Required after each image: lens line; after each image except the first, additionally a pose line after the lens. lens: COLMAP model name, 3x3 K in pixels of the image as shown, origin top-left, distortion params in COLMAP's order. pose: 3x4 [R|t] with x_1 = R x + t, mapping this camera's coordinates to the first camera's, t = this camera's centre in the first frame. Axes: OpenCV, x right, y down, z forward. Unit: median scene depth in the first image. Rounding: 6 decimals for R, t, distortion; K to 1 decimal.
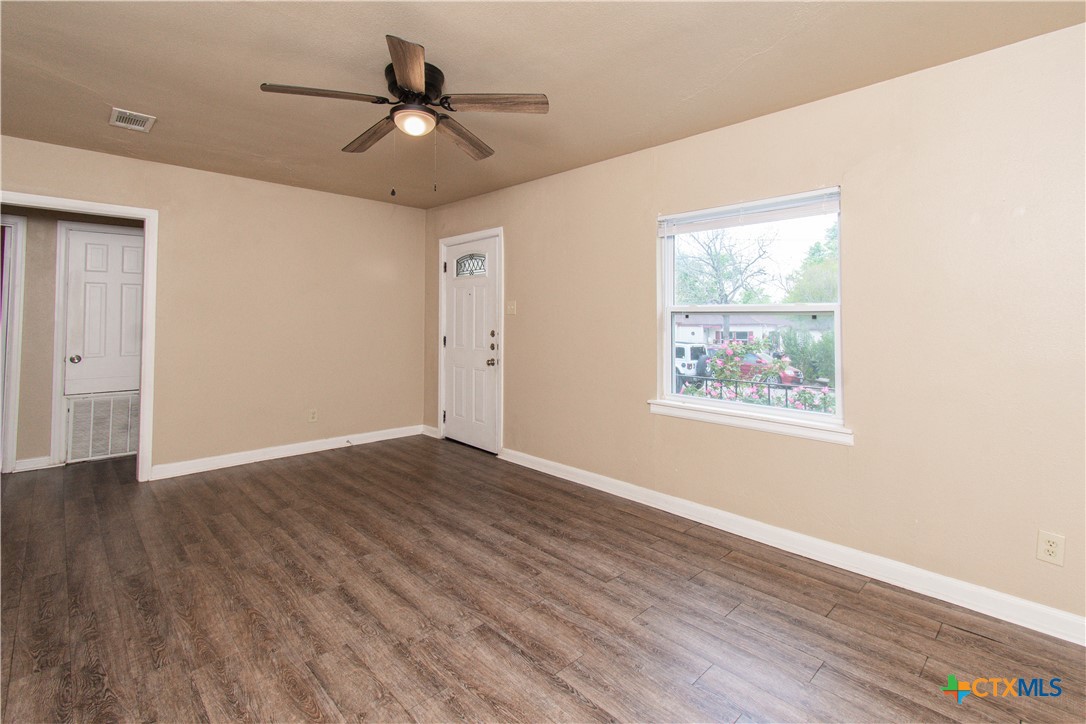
lens RADIAL K [[507.5, 0, 548.3], [0, 507.5, 312.4], [0, 0, 1]] dist [-0.000444, -0.001141]
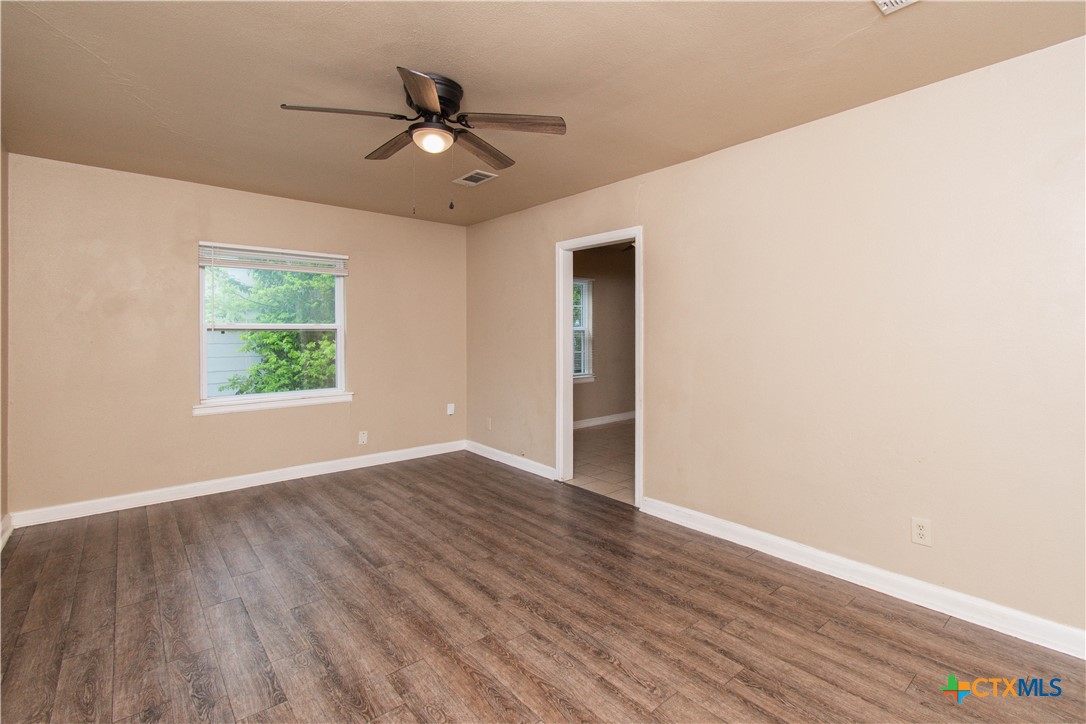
lens RADIAL K [[494.7, 0, 551.6], [0, 494.7, 333.4], [0, 0, 1]] dist [0.000819, -0.000486]
pose [[-0.998503, -0.007702, 0.054144, -0.555163], [-0.008759, 0.999775, -0.019316, 0.016507], [-0.053983, -0.019761, -0.998346, 1.949960]]
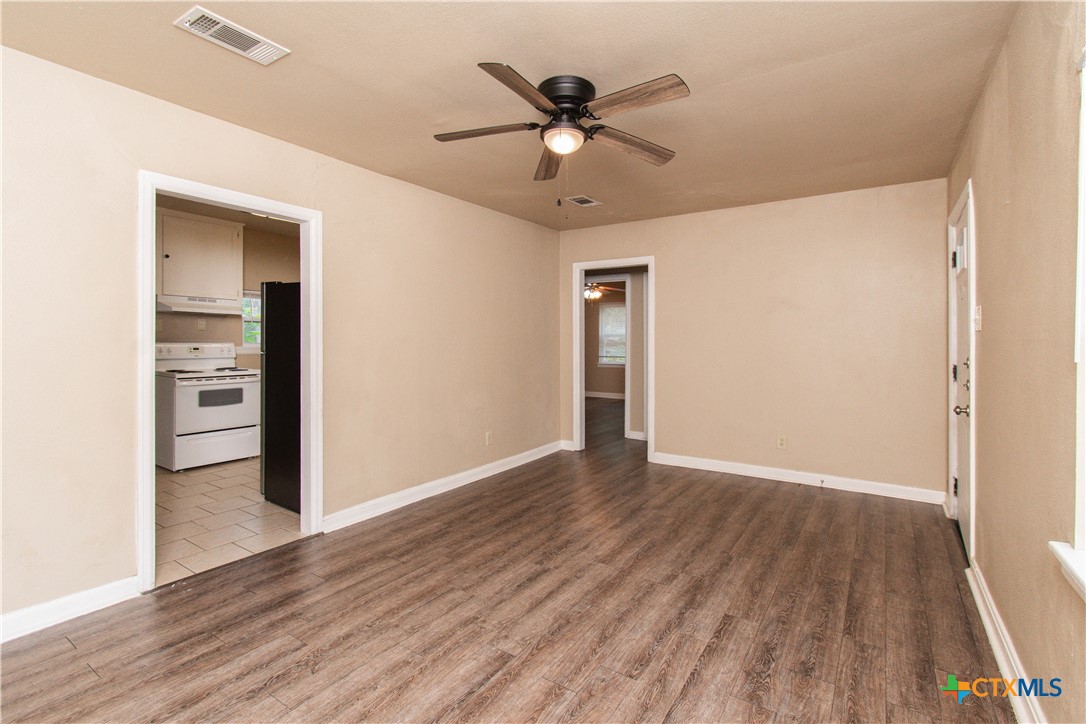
lens RADIAL K [[494.7, 0, 551.6], [0, 494.7, 333.4], [0, 0, 1]] dist [0.000819, -0.000486]
pose [[0.209825, -0.016987, -0.977591, 0.703596], [0.015372, 0.999783, -0.014073, 0.009159], [0.977618, -0.012075, 0.210040, 0.749849]]
